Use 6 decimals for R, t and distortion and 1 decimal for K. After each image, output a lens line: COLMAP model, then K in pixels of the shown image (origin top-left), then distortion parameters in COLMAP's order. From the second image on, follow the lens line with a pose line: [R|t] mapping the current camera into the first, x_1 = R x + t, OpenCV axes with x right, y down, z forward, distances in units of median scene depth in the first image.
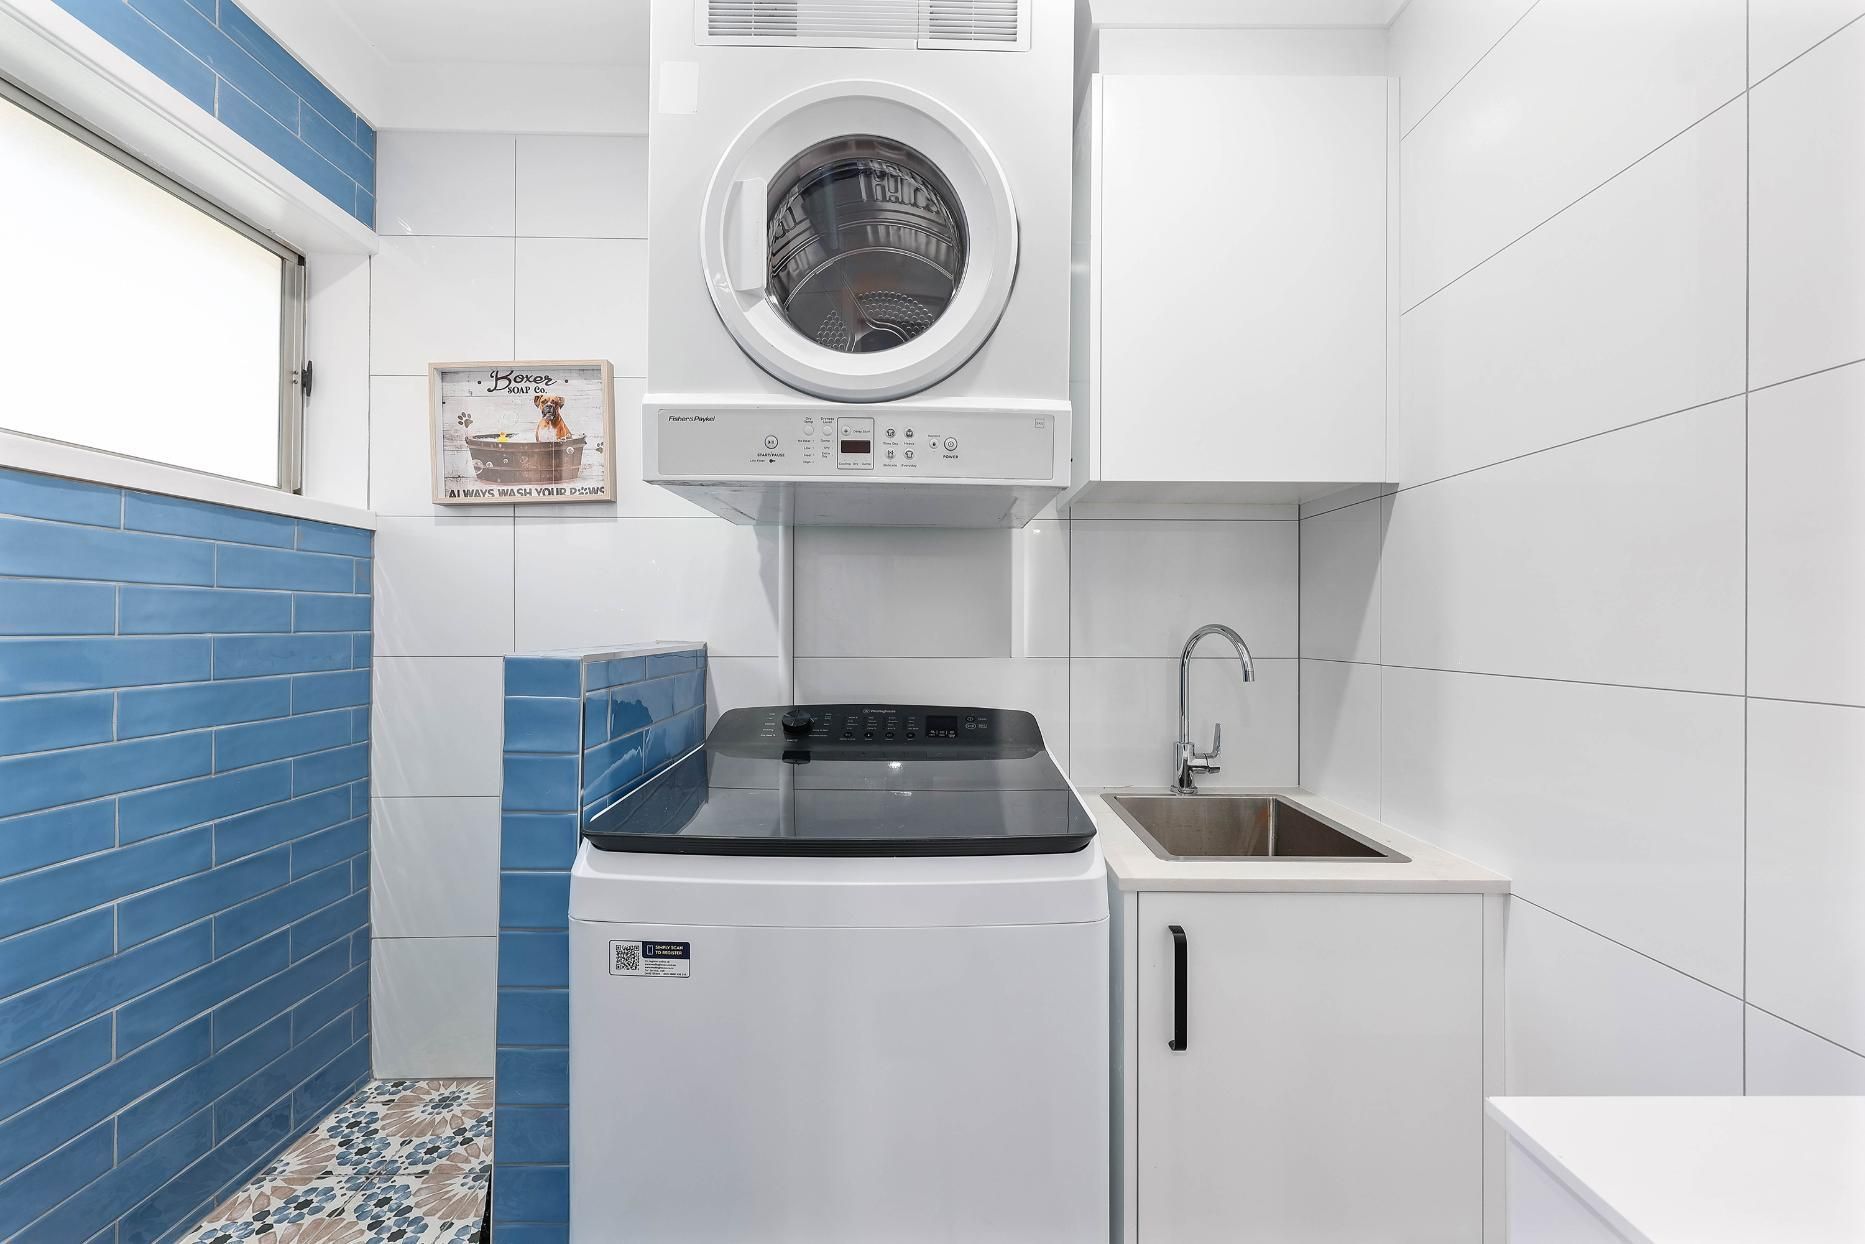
lens RADIAL K [[754.1, 0, 934.5], [0, 754.1, 607.3], [0, 0, 1]] dist [-0.000380, -0.000377]
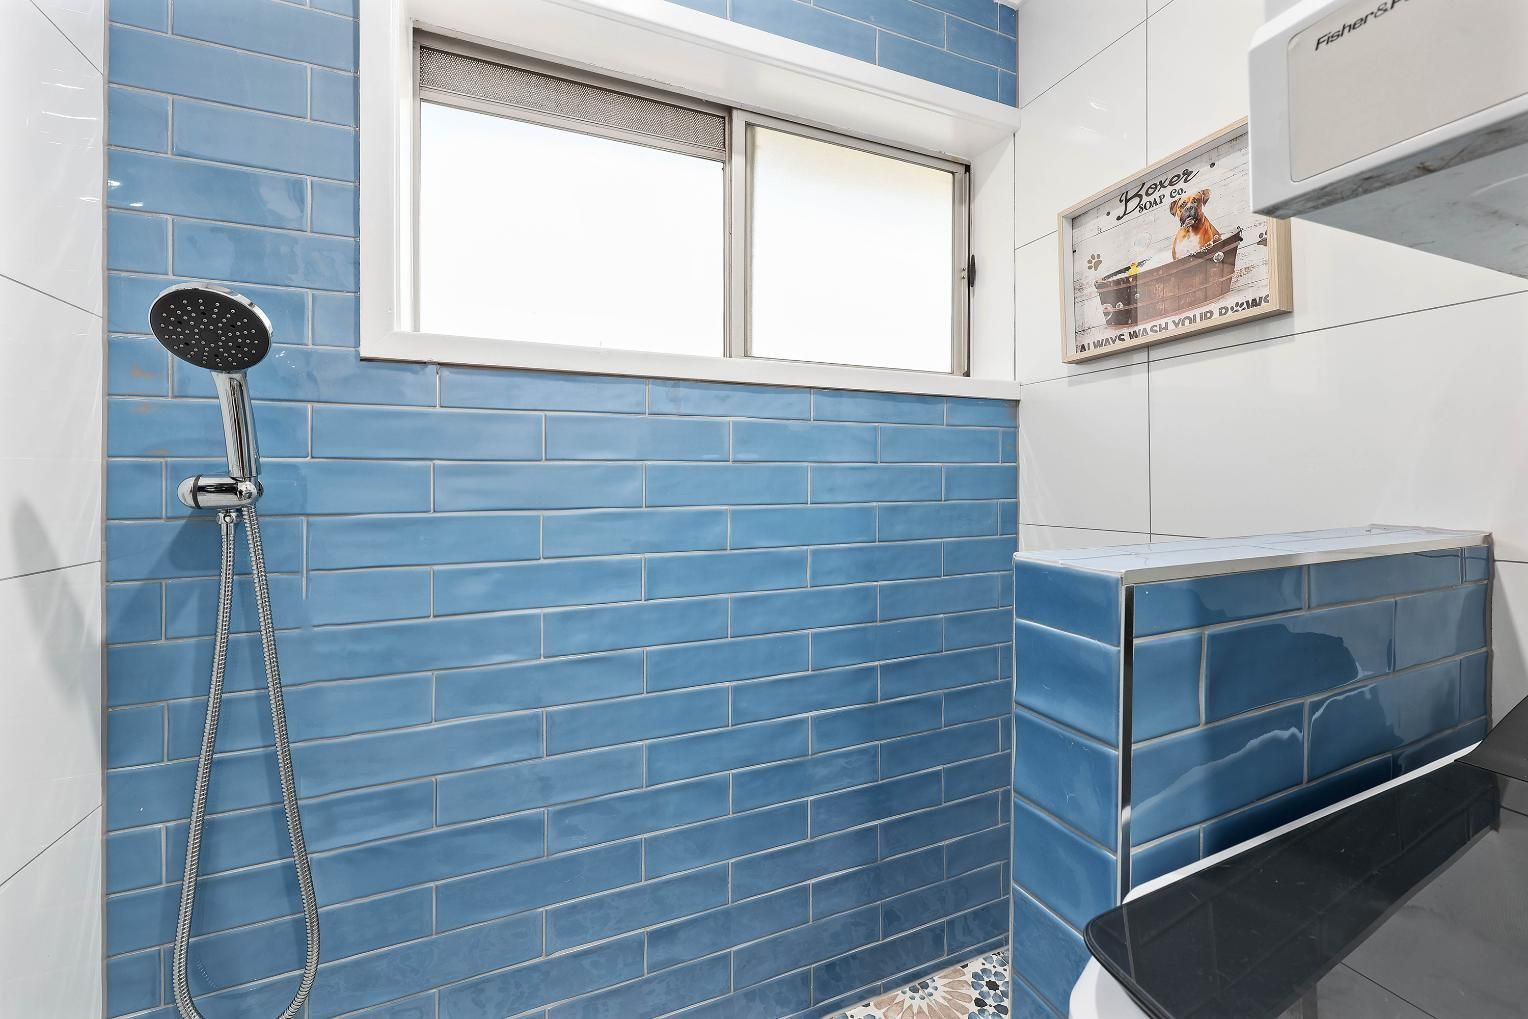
lens RADIAL K [[627.4, 0, 769.0], [0, 627.4, 484.7], [0, 0, 1]] dist [-0.002376, 0.000576]
pose [[0.380802, -0.001446, -0.924656, -0.089084], [0.028400, 0.999545, 0.010133, -0.005826], [0.924220, -0.030119, 0.380670, 0.365133]]
